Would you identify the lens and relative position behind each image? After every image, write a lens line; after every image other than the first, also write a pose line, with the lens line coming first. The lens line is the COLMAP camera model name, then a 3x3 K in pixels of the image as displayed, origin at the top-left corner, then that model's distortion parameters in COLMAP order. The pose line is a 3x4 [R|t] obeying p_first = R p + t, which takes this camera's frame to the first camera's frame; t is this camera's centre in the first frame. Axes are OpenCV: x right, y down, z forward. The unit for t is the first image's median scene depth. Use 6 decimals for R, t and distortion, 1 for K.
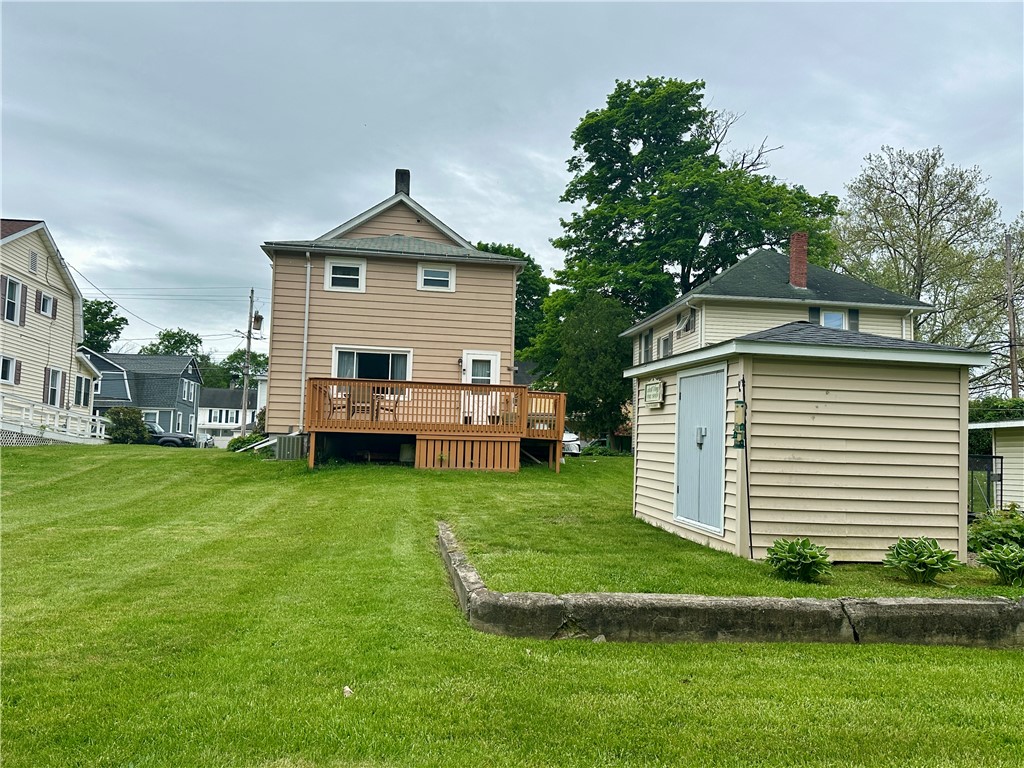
lens RADIAL K [[792.0, 0, 515.8], [0, 792.0, 389.7], [0, 0, 1]] dist [0.153666, -0.262980]
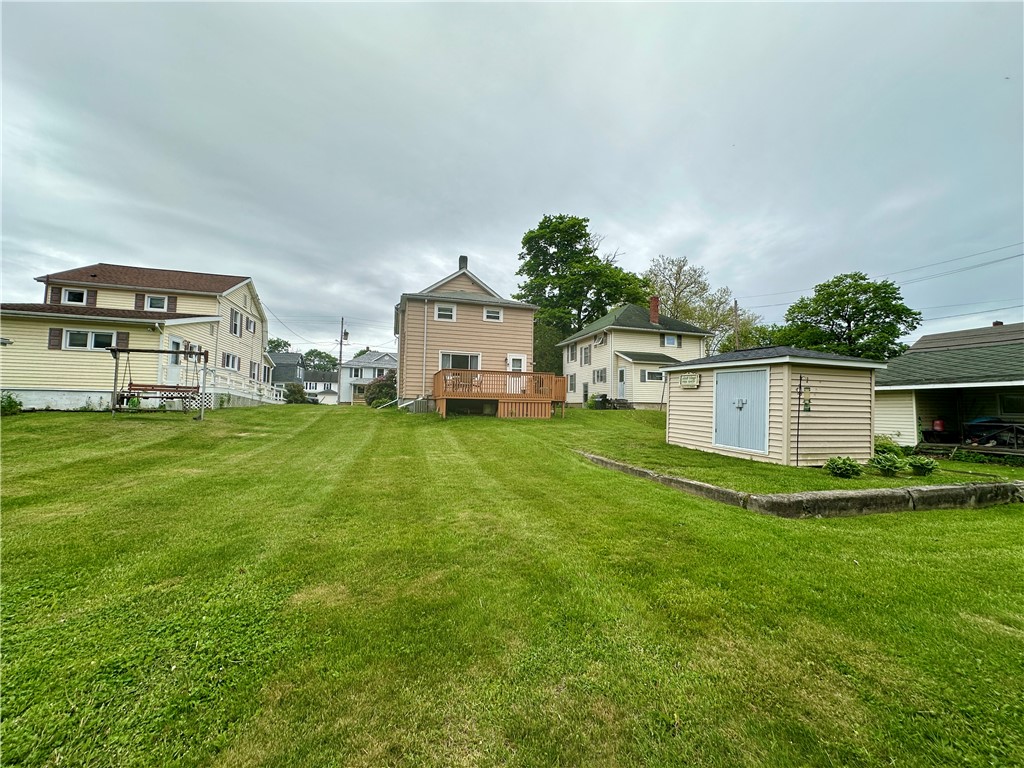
lens RADIAL K [[409.1, 0, 512.6], [0, 409.1, 381.7], [0, 0, 1]] dist [-0.001296, 0.000733]
pose [[0.988794, -0.001492, 0.149279, -0.123313], [-0.002321, 0.999676, 0.025367, -0.004990], [-0.149269, -0.025429, 0.988470, 0.026373]]
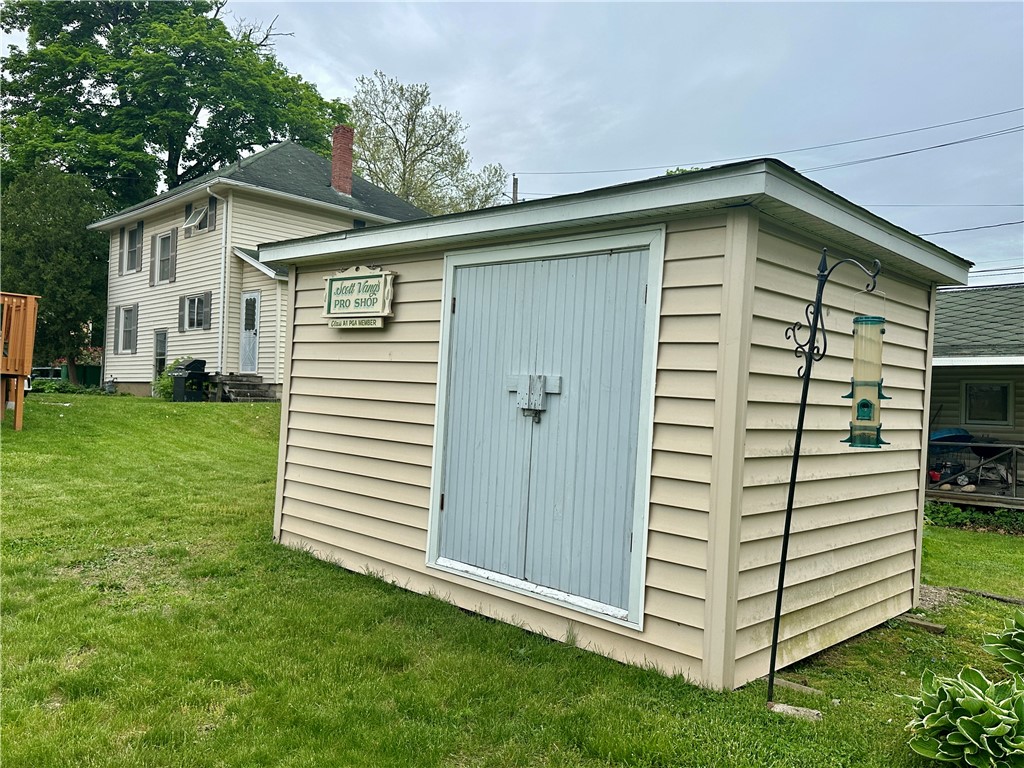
lens RADIAL K [[810.1, 0, 516.9], [0, 810.1, 394.7], [0, 0, 1]] dist [-0.002250, -0.012394]
pose [[0.786504, 0.004005, 0.617572, -0.016592], [-0.061579, 0.995504, 0.071967, 0.006869], [-0.614507, -0.094632, 0.783215, 0.171031]]
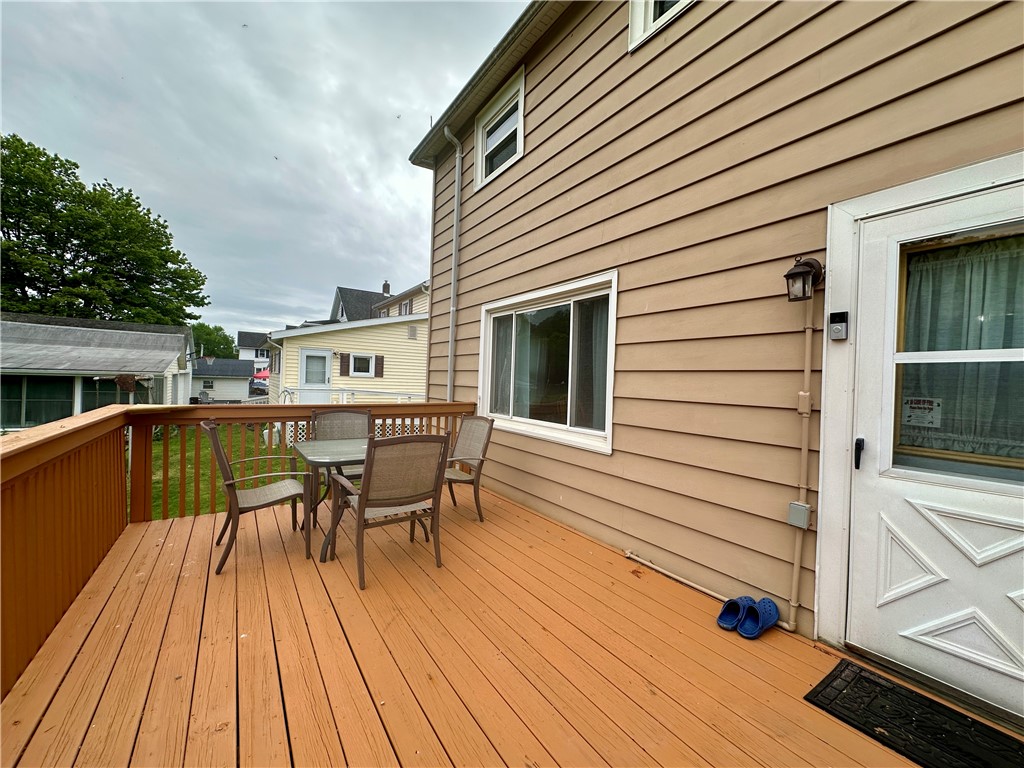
lens RADIAL K [[409.1, 0, 512.6], [0, 409.1, 381.7], [0, 0, 1]] dist [-0.001296, 0.000733]
pose [[0.437679, -0.012846, -0.899039, -0.010223], [0.035175, 0.999377, 0.002845, -0.008578], [0.898443, -0.032869, 0.437859, 0.555217]]
